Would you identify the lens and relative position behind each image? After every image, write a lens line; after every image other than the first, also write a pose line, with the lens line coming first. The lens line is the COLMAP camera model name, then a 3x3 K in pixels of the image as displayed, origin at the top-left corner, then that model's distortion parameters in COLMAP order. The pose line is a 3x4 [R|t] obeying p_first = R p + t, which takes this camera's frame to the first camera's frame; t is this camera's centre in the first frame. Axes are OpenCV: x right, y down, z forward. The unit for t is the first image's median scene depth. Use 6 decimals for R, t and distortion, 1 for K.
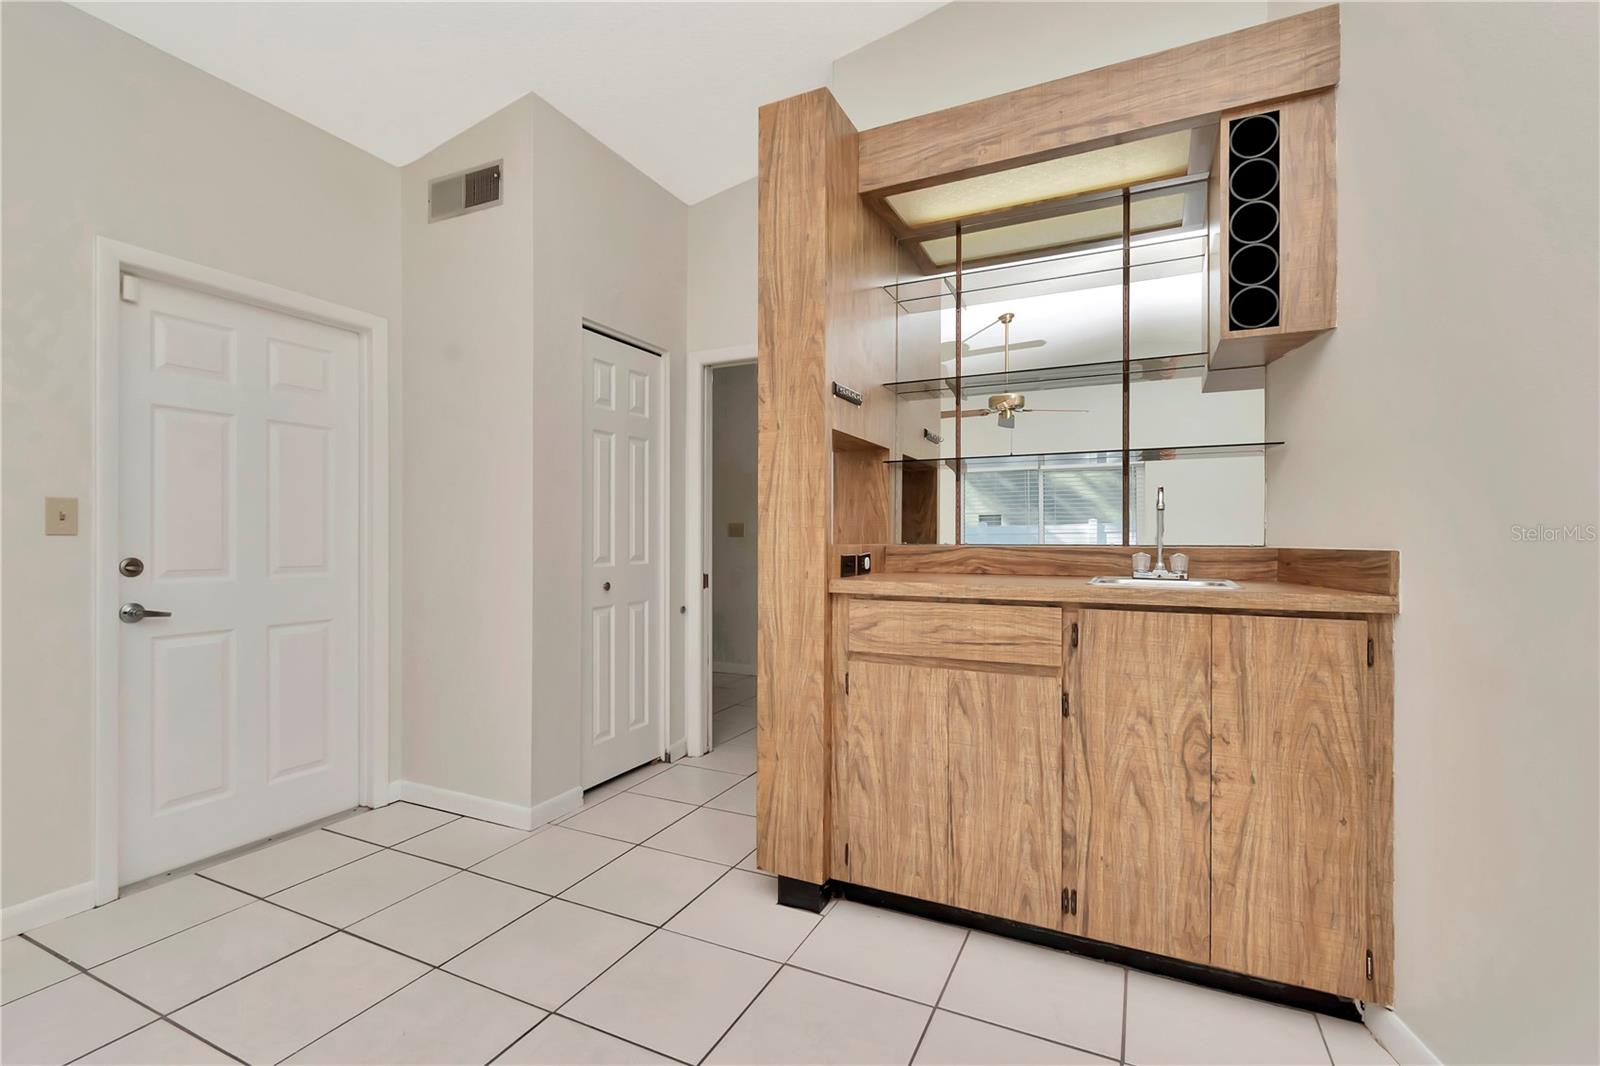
lens RADIAL K [[703.9, 0, 804.6], [0, 703.9, 535.7], [0, 0, 1]] dist [0.001735, 0.000097]
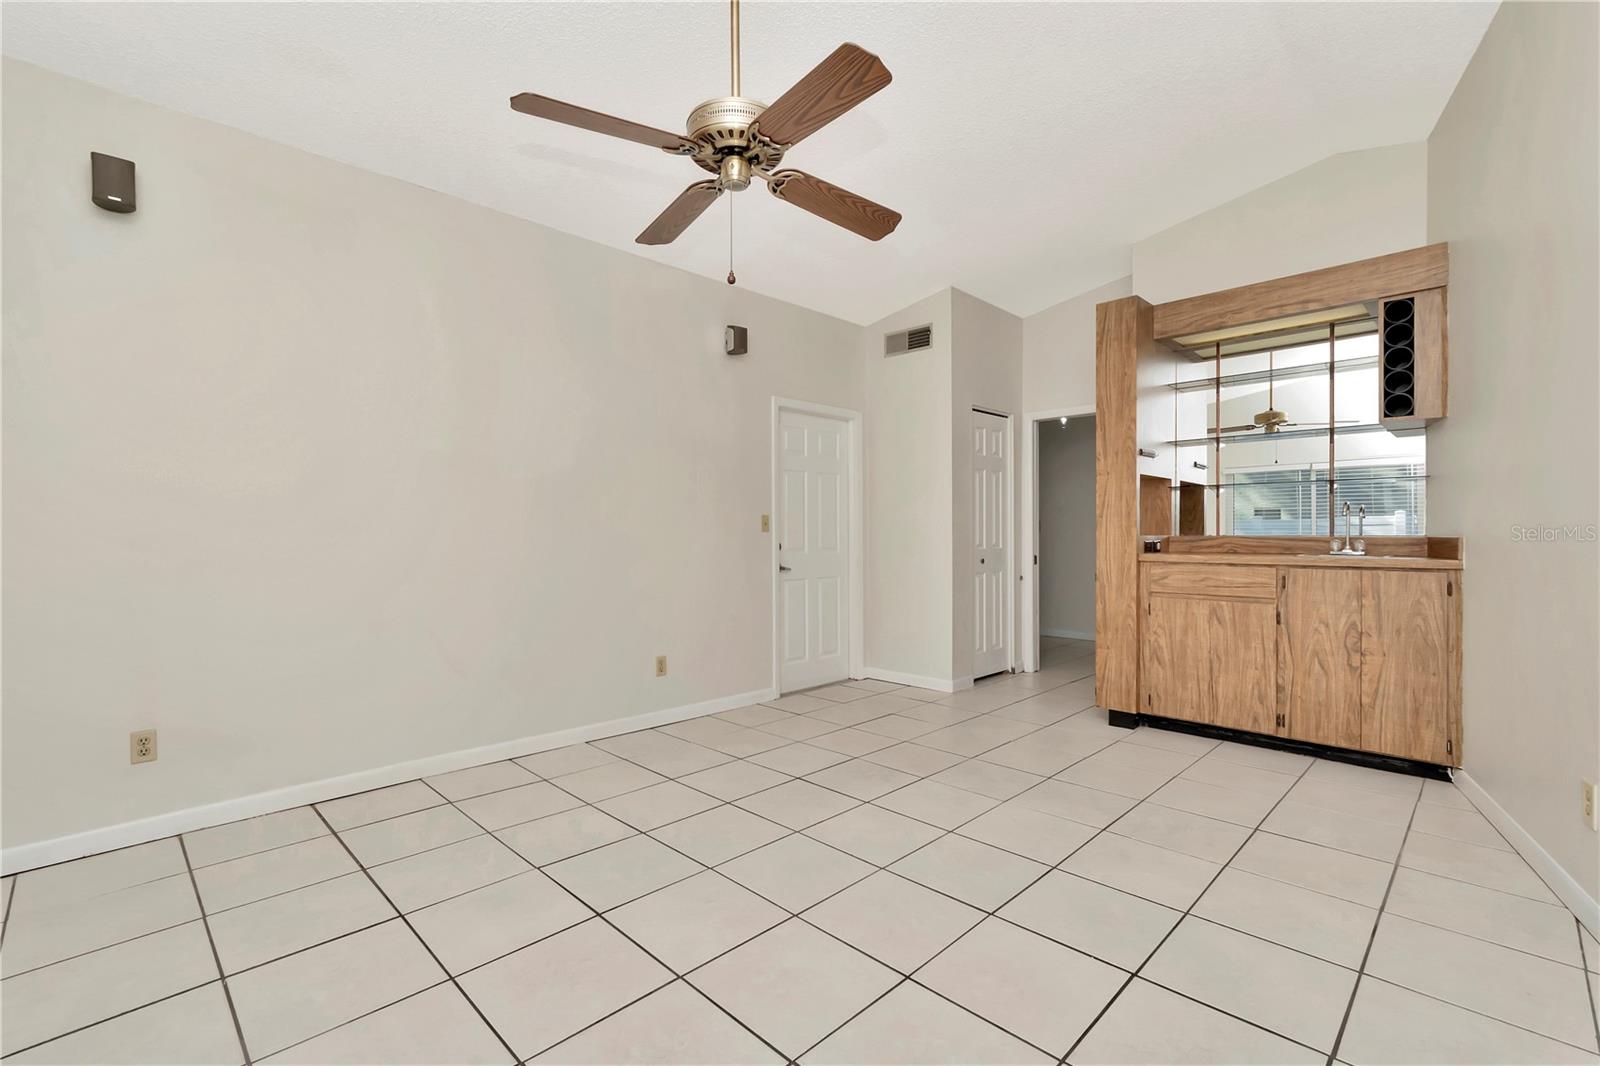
lens RADIAL K [[712.9, 0, 802.3], [0, 712.9, 531.8], [0, 0, 1]] dist [0.002893, -0.000286]
pose [[0.945074, -0.002850, -0.326844, -0.216912], [0.003584, 0.999992, 0.001644, -0.003710], [0.326837, -0.002725, 0.945077, -1.243891]]
